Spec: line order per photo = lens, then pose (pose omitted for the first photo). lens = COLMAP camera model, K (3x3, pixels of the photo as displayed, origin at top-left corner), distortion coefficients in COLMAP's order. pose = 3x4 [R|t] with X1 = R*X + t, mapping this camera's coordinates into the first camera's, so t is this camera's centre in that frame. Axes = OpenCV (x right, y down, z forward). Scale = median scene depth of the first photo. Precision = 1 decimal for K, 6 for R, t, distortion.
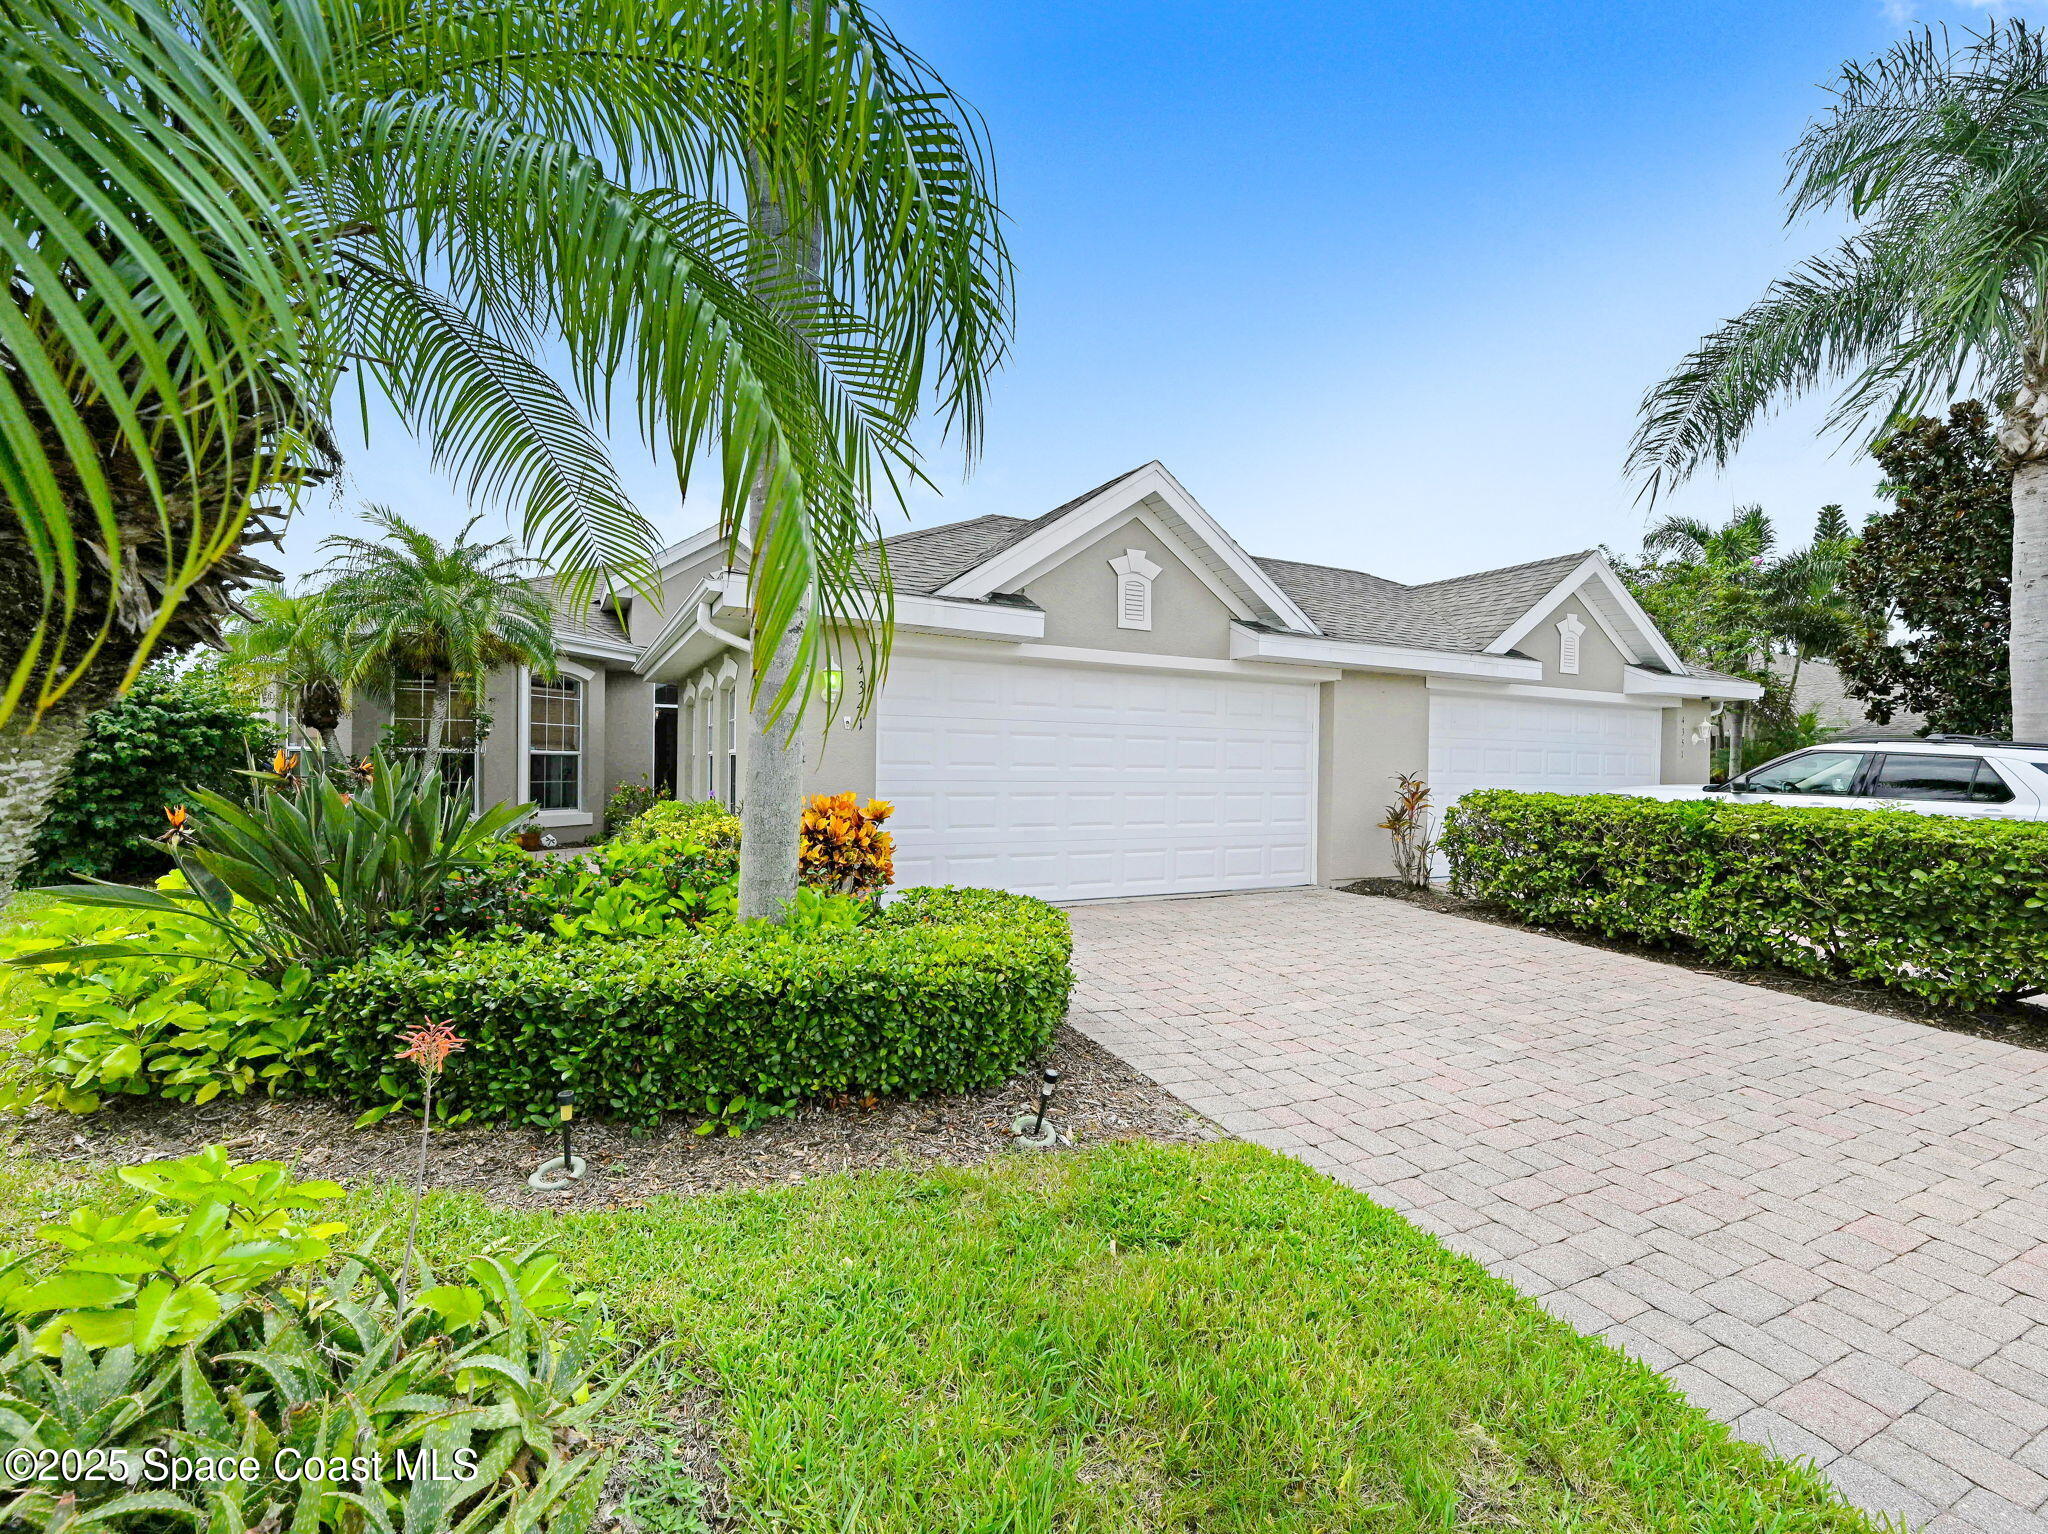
lens RADIAL K [[922.3, 0, 1026.3], [0, 922.3, 804.9], [0, 0, 1]] dist [-0.003036, -0.000304]
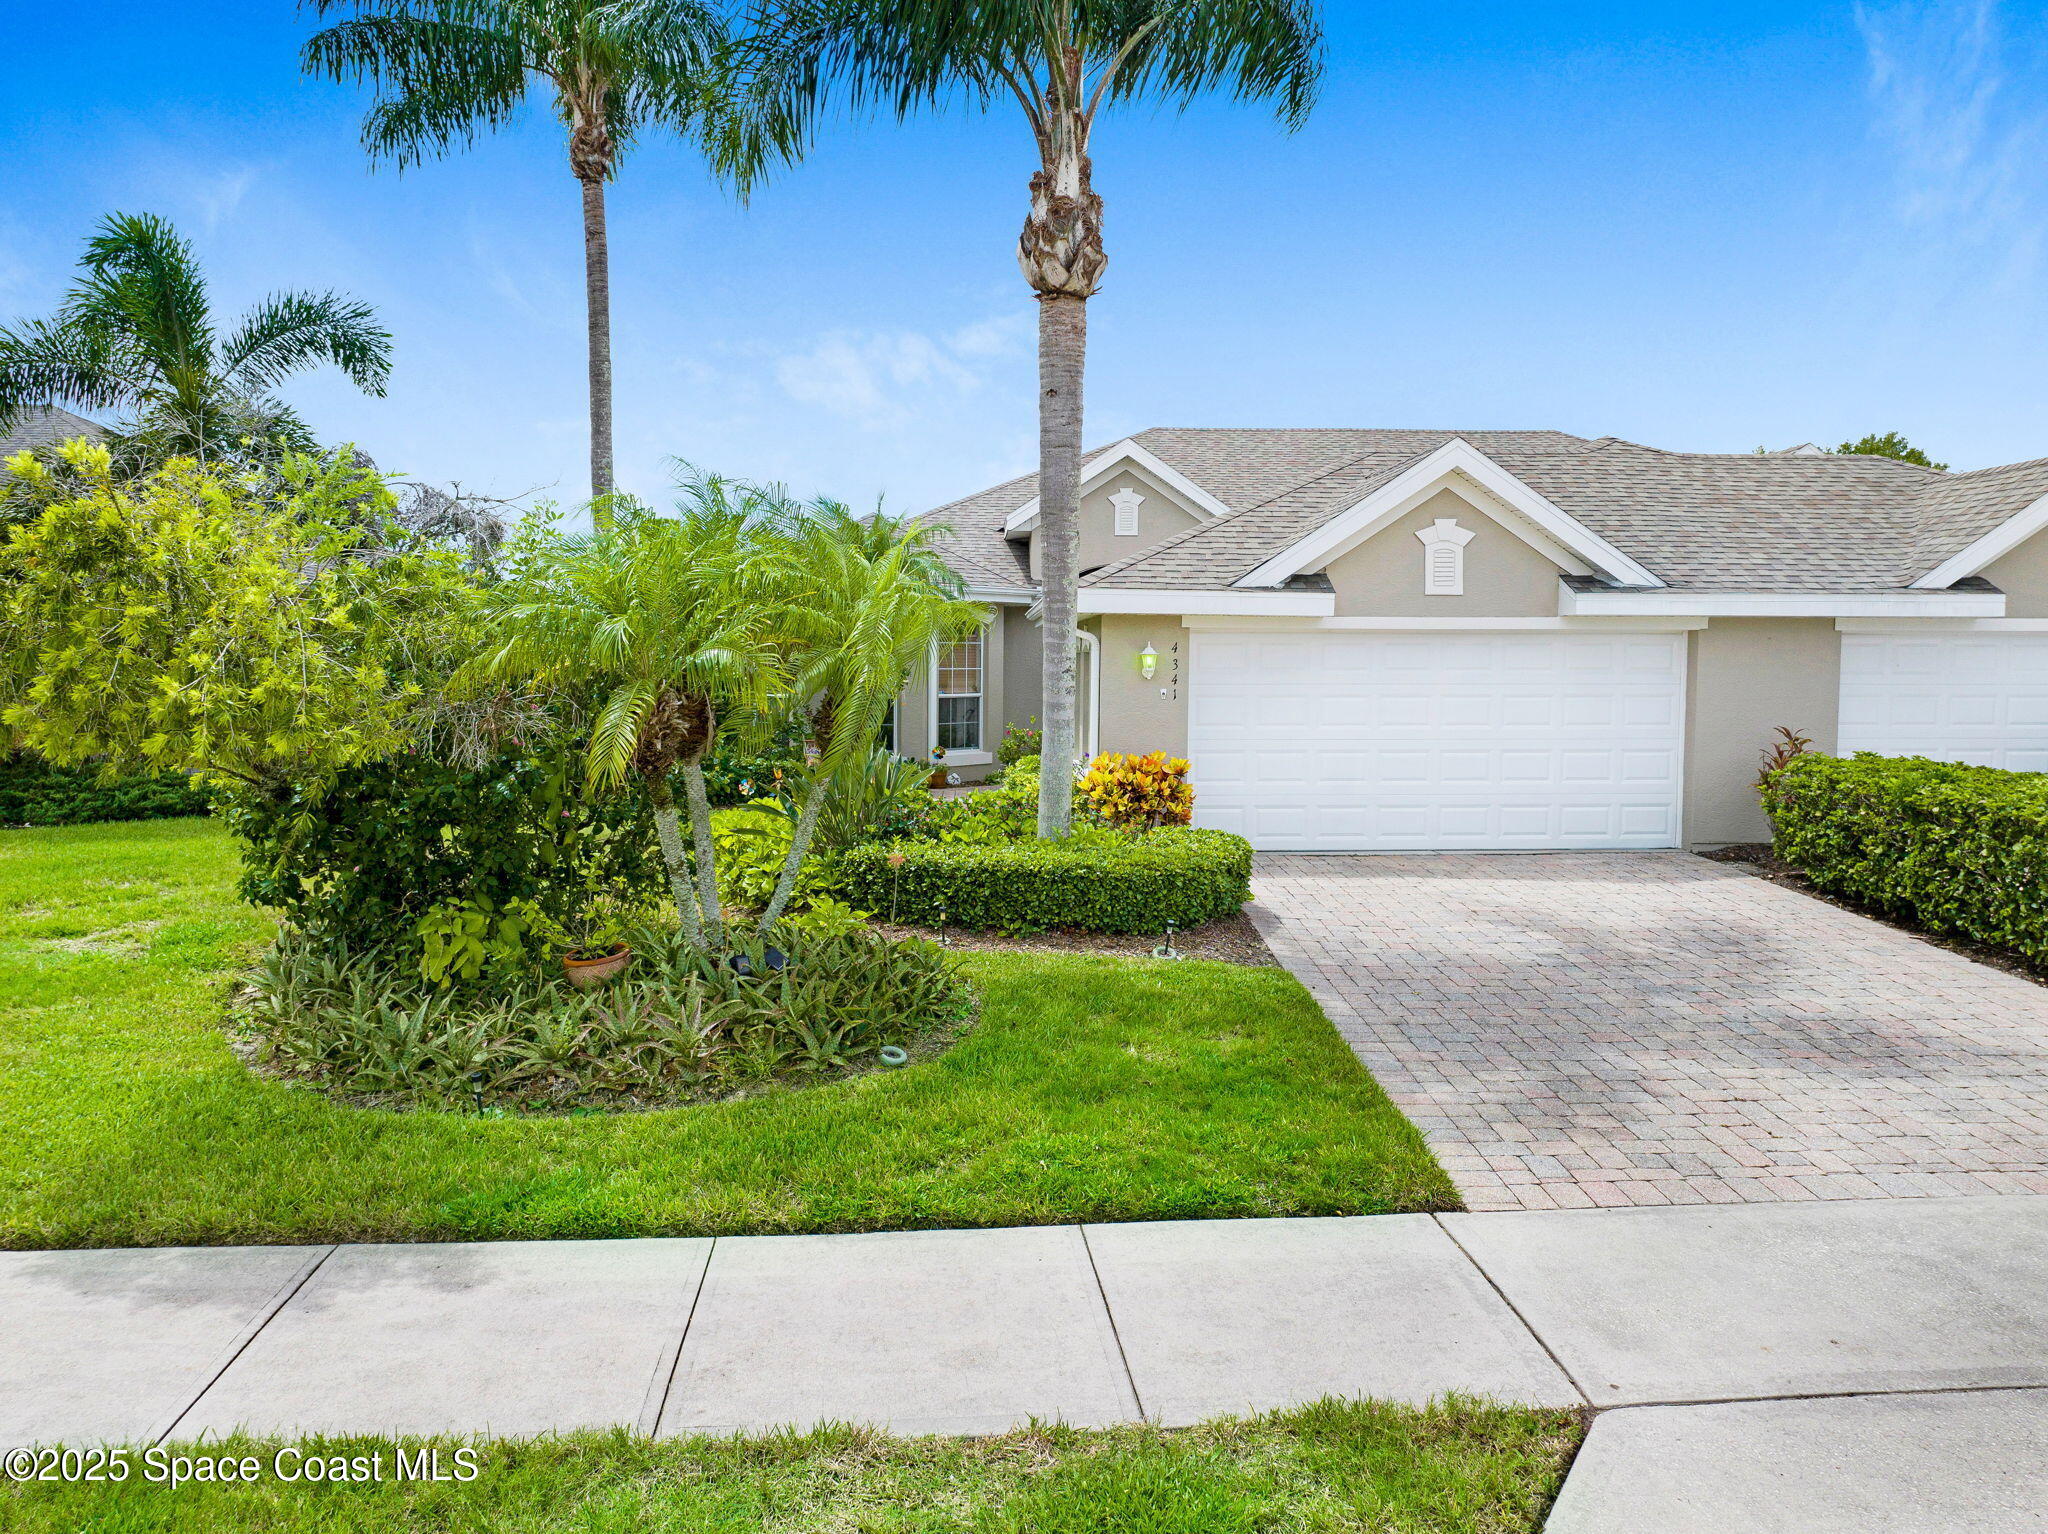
lens RADIAL K [[1488.7, 0, 1024.1], [0, 1488.7, 765.8], [0, 0, 1]] dist [-0.064436, 0.013144]
pose [[0.903440, 0.019844, -0.428256, 0.526528], [-0.005664, 0.999393, 0.034359, -0.065800], [0.428678, -0.028616, 0.903004, -0.934933]]
